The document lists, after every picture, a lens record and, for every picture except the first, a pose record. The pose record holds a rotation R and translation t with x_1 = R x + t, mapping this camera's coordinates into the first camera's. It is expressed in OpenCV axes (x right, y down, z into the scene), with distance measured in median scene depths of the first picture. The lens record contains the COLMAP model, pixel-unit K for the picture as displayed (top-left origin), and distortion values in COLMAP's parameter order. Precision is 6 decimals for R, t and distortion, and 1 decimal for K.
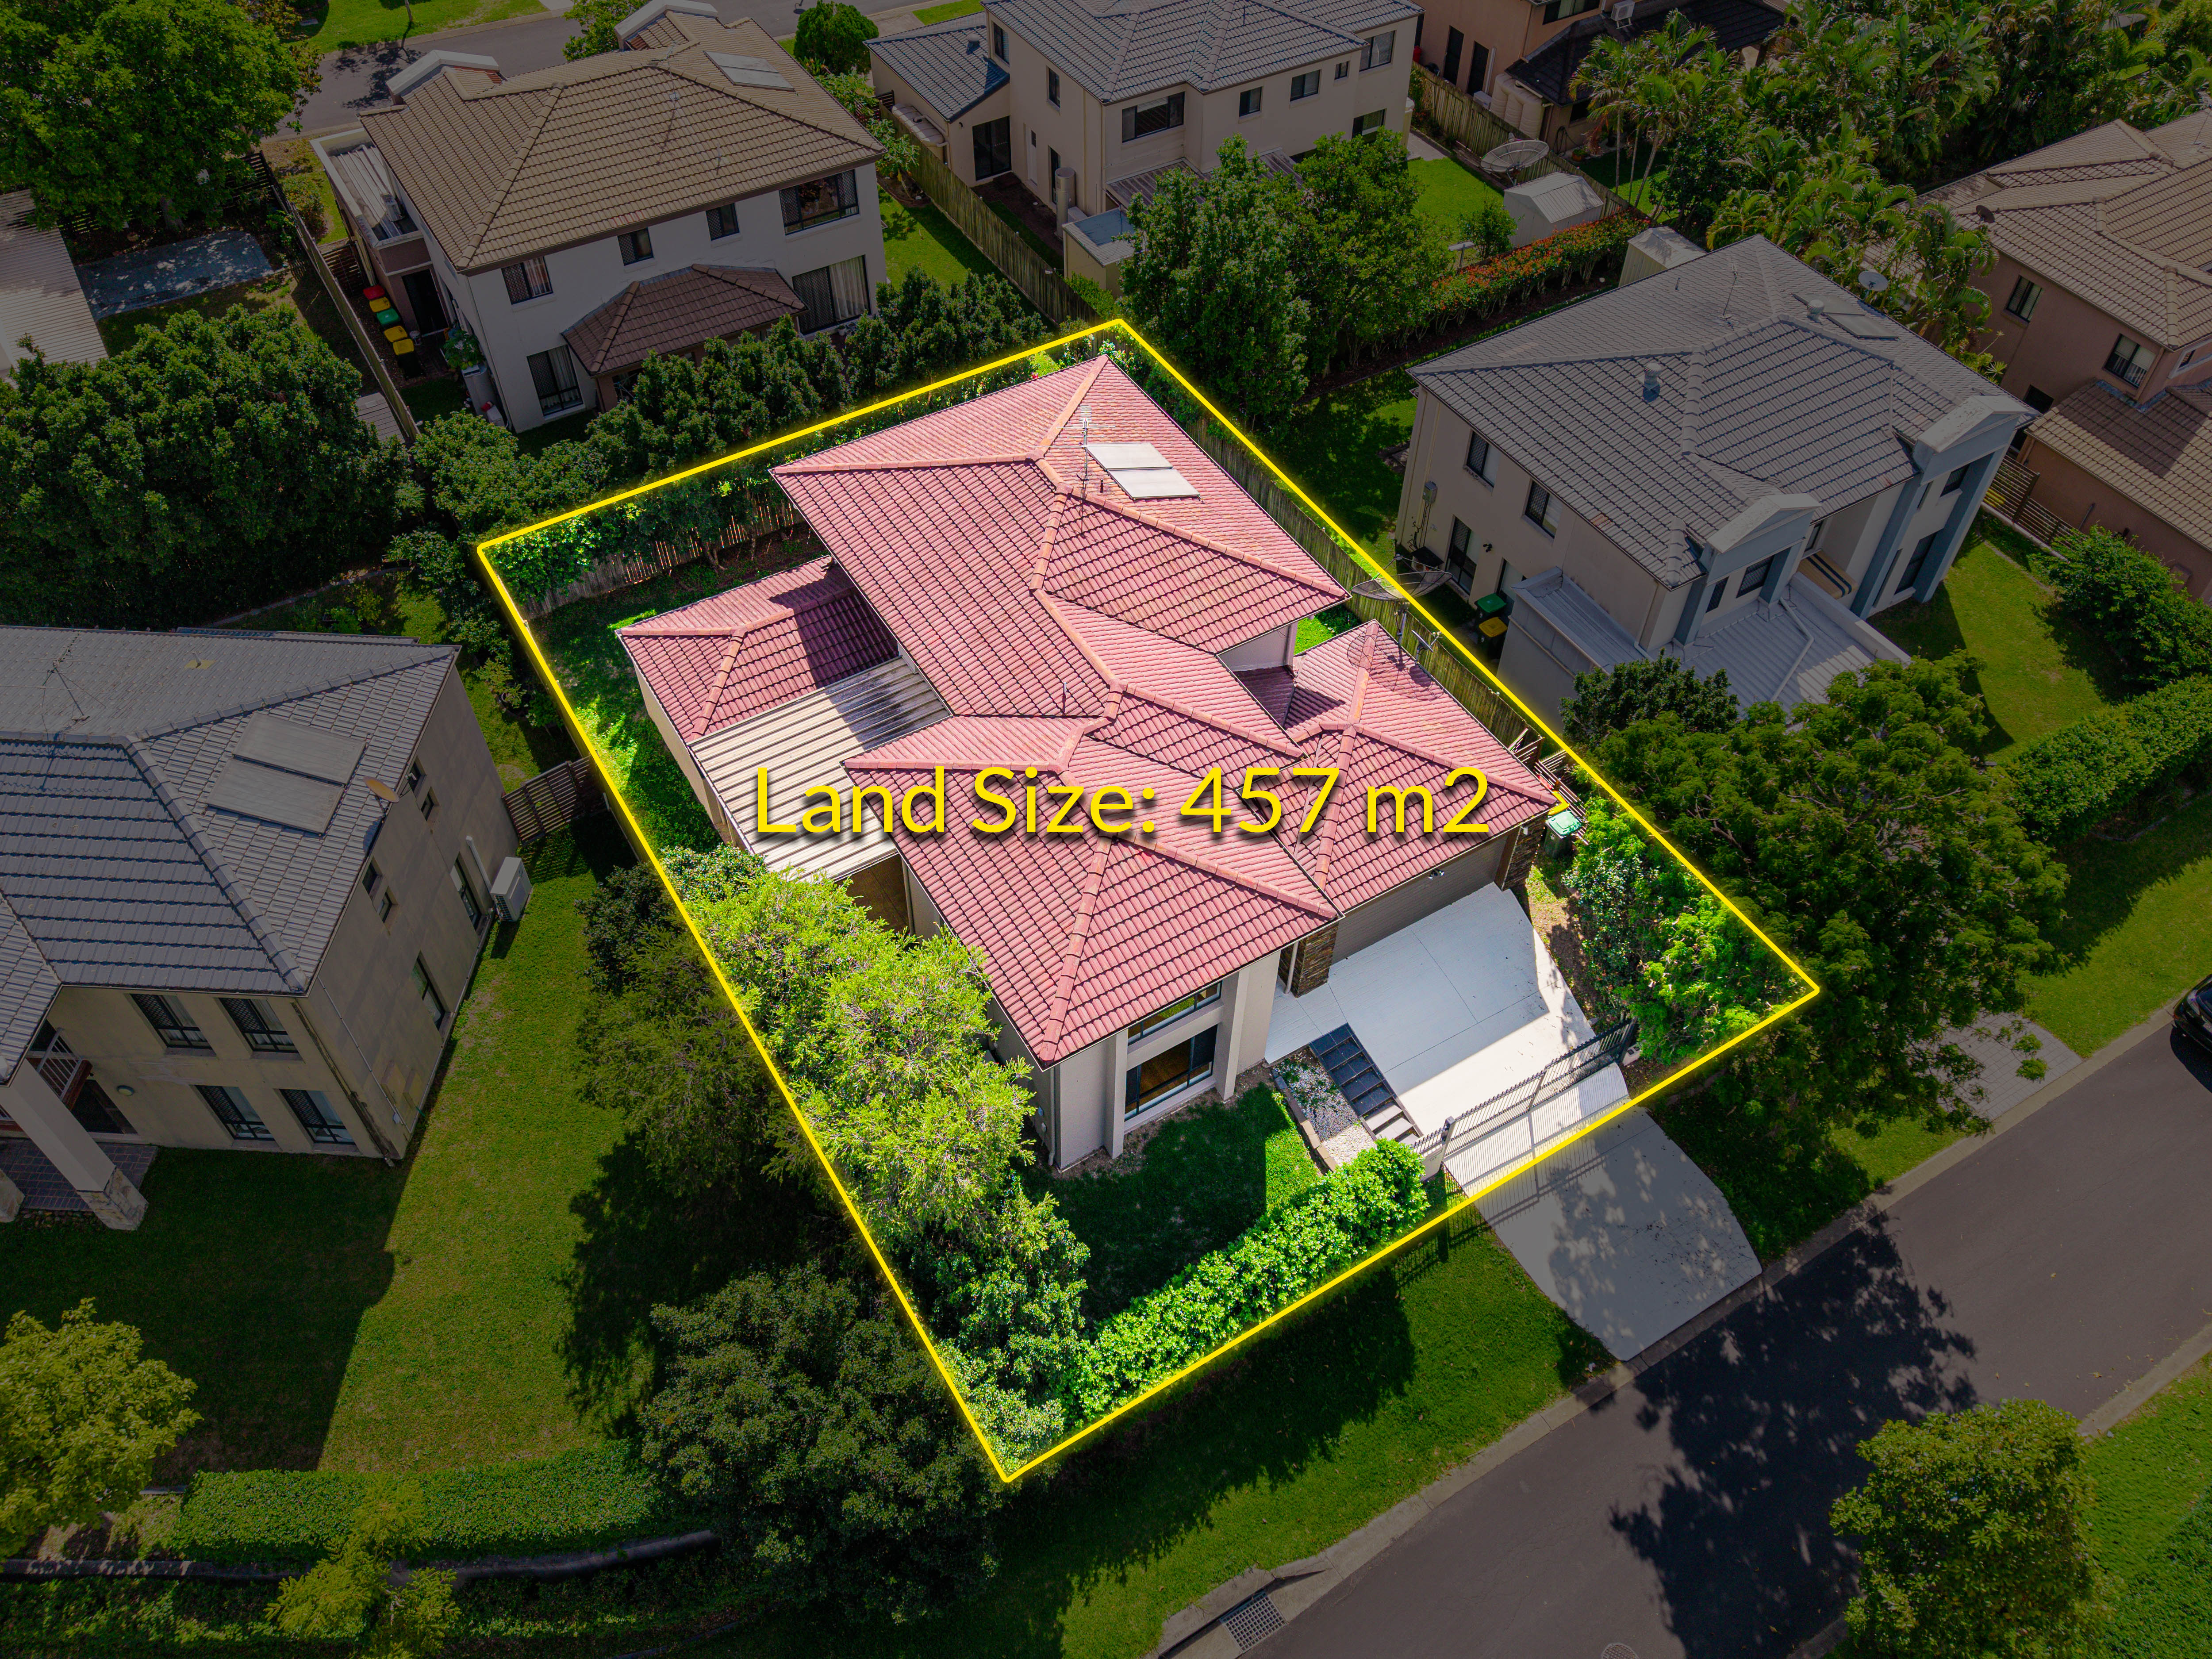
lens RADIAL K [[1729.4, 0, 1105.0], [0, 1729.4, 823.7], [0, 0, 1]] dist [-0.012374, -0.001872]
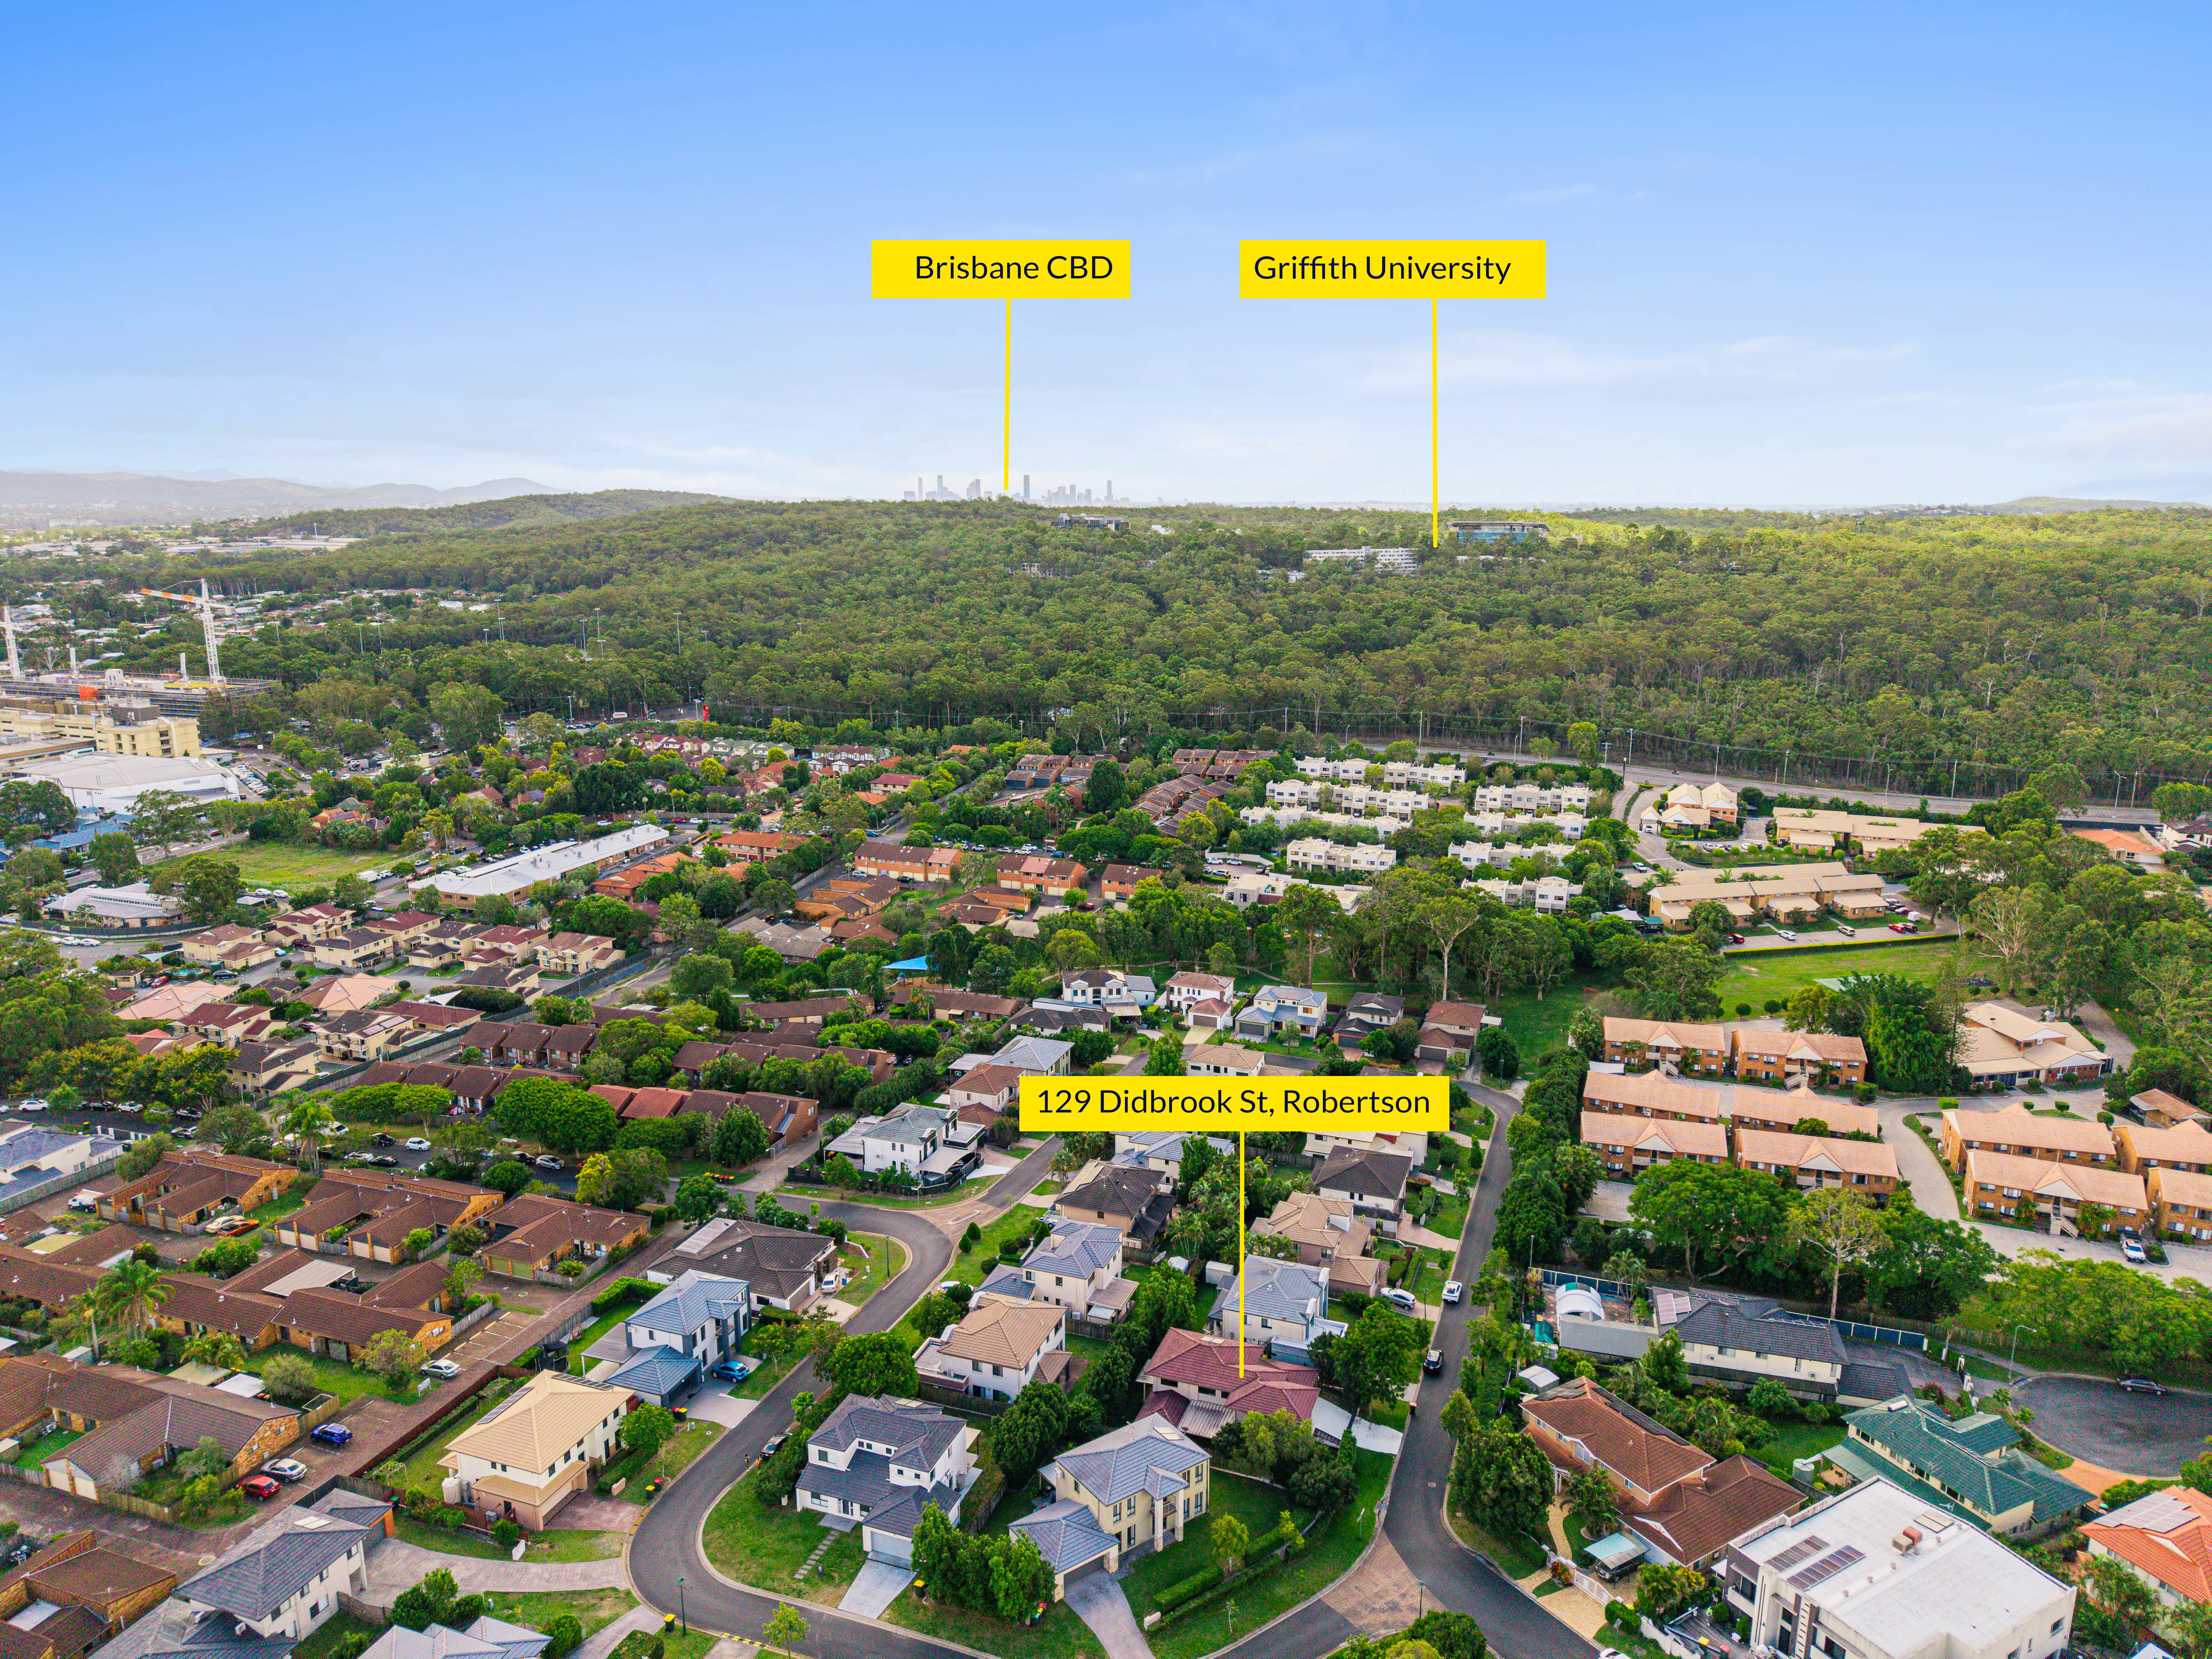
lens RADIAL K [[1472.0, 0, 1112.1], [0, 1472.0, 812.3], [0, 0, 1]] dist [0.048986, -0.040453]
pose [[0.780928, -0.133591, 0.610168, -1.781390], [0.477849, 0.756878, -0.445866, 0.269049], [-0.402260, 0.639757, 0.654903, -1.760155]]
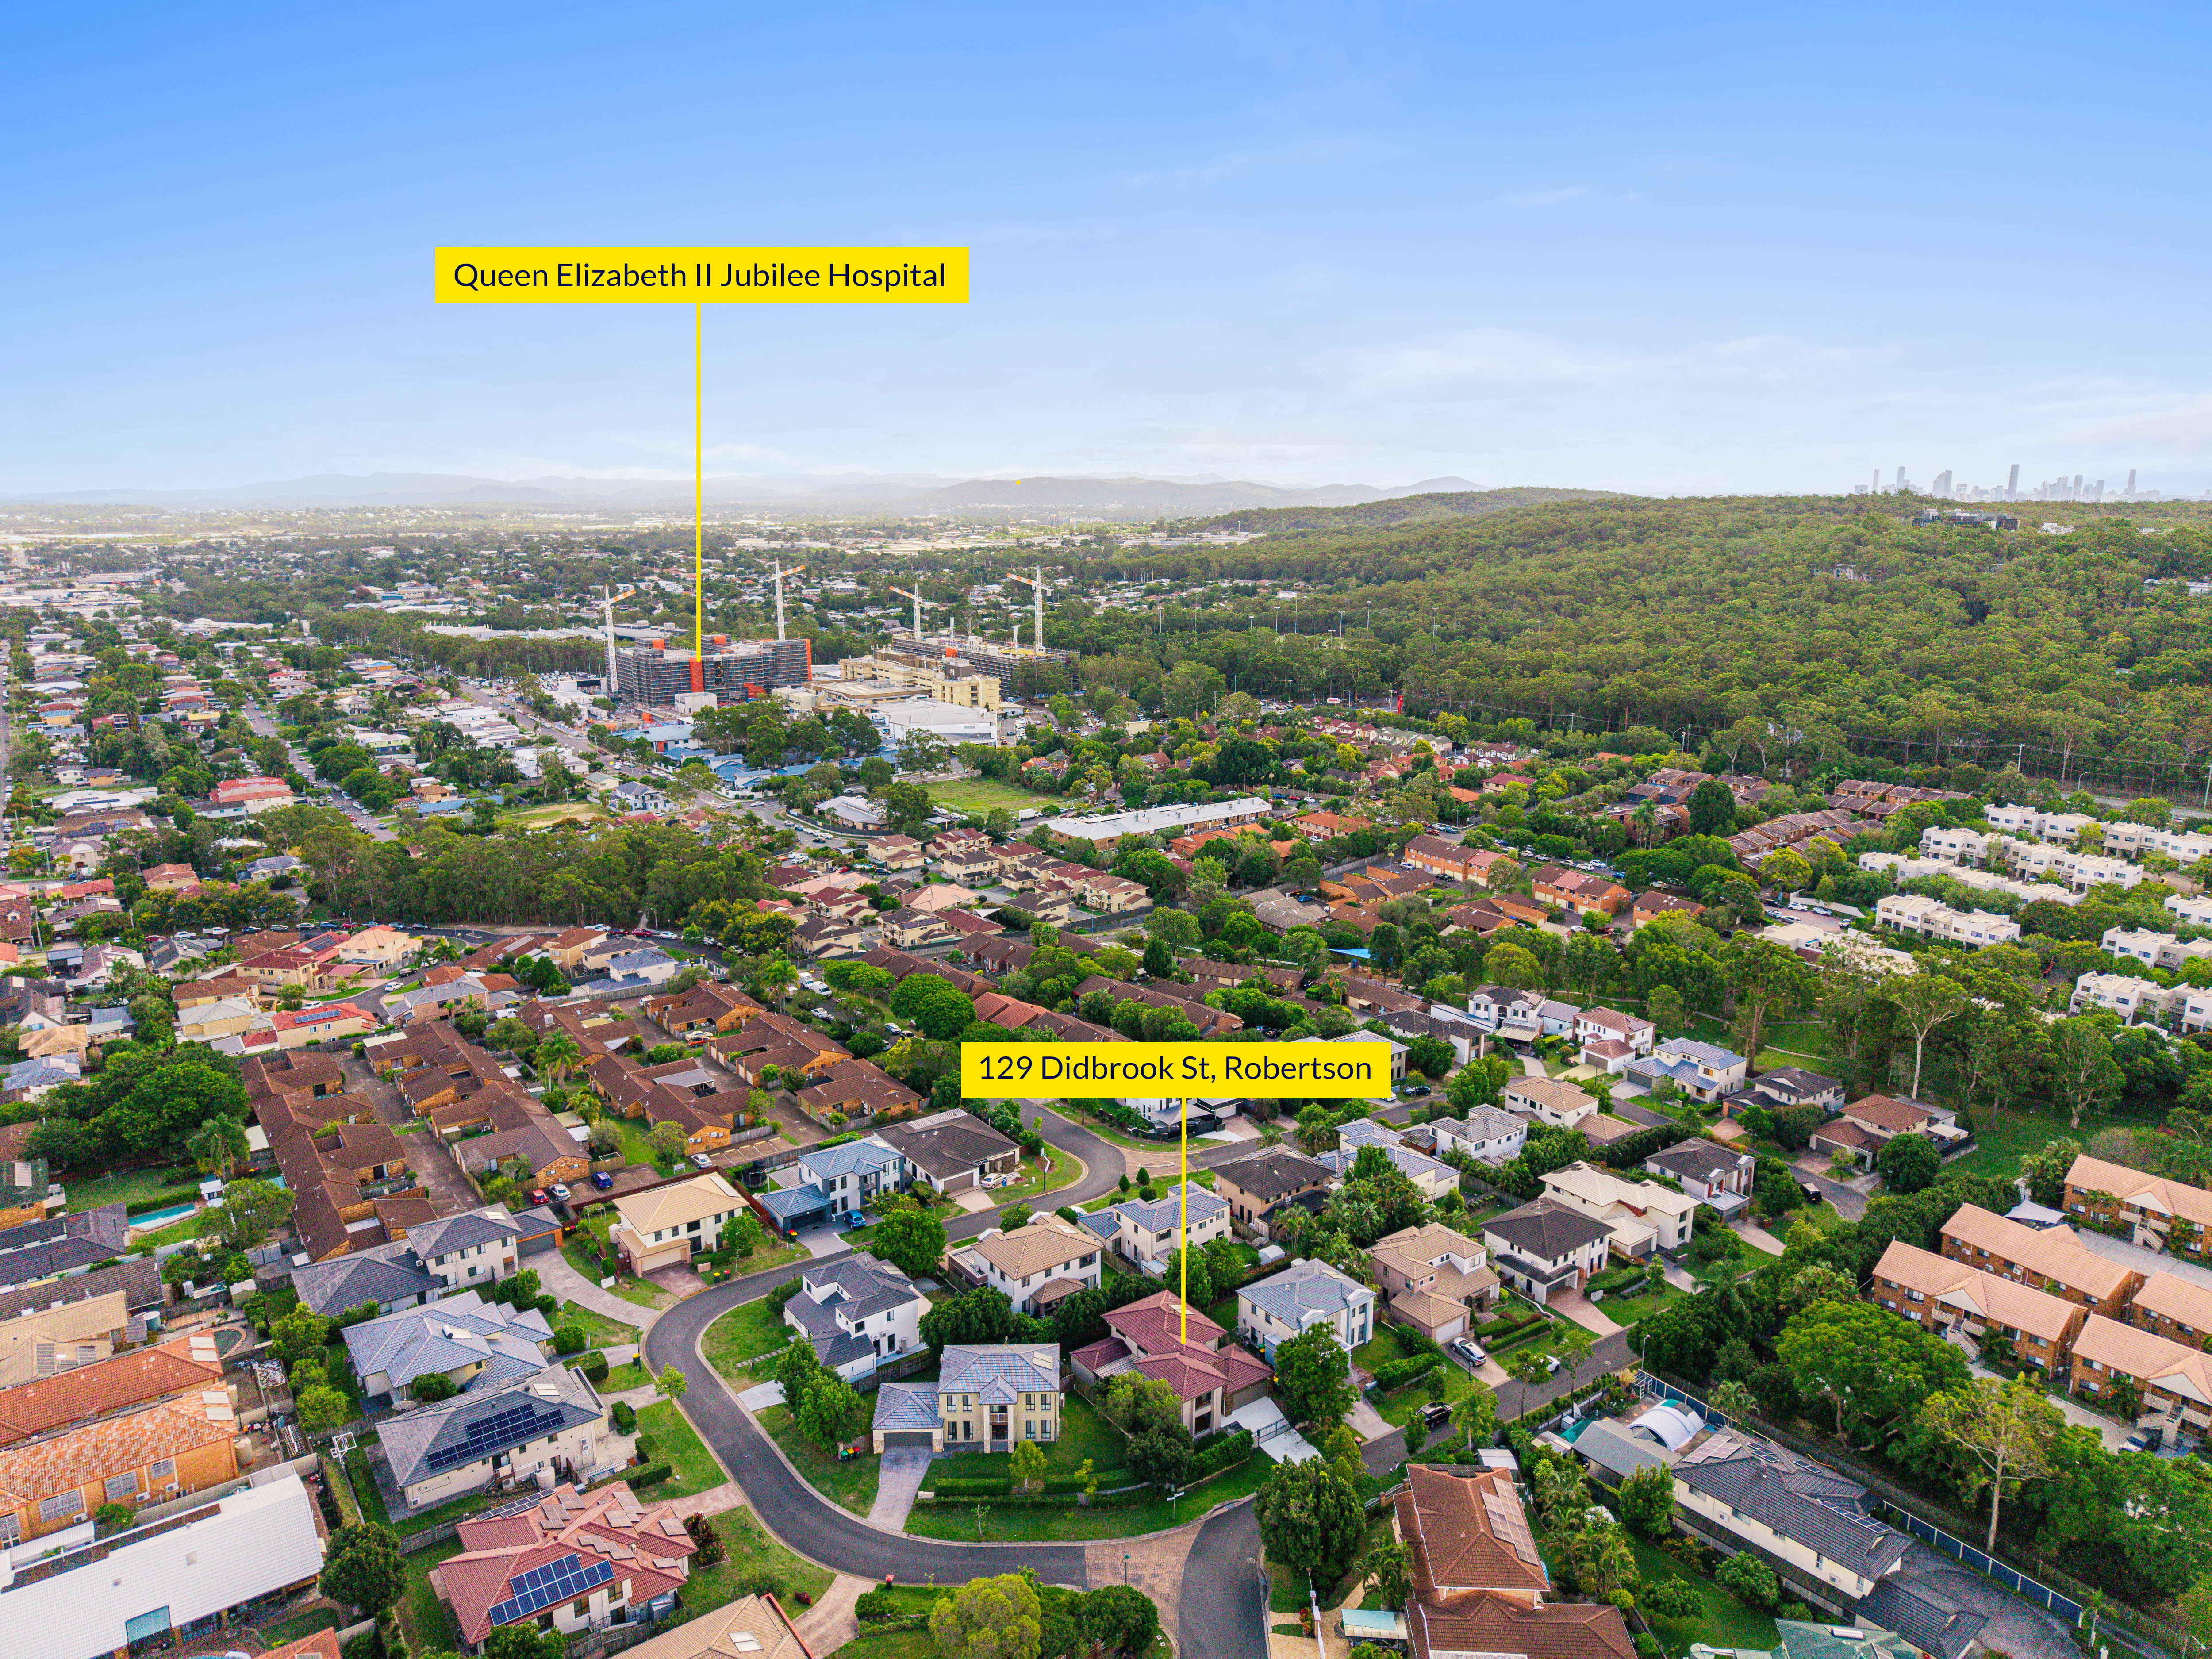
lens RADIAL K [[1472.0, 0, 1104.0], [0, 1472.0, 824.9], [0, 0, 1]] dist [0.048986, -0.040453]
pose [[0.996716, -0.023693, 0.077432, -0.351122], [0.065619, 0.796611, -0.600920, 0.860481], [-0.047446, 0.604028, 0.795550, -2.241978]]
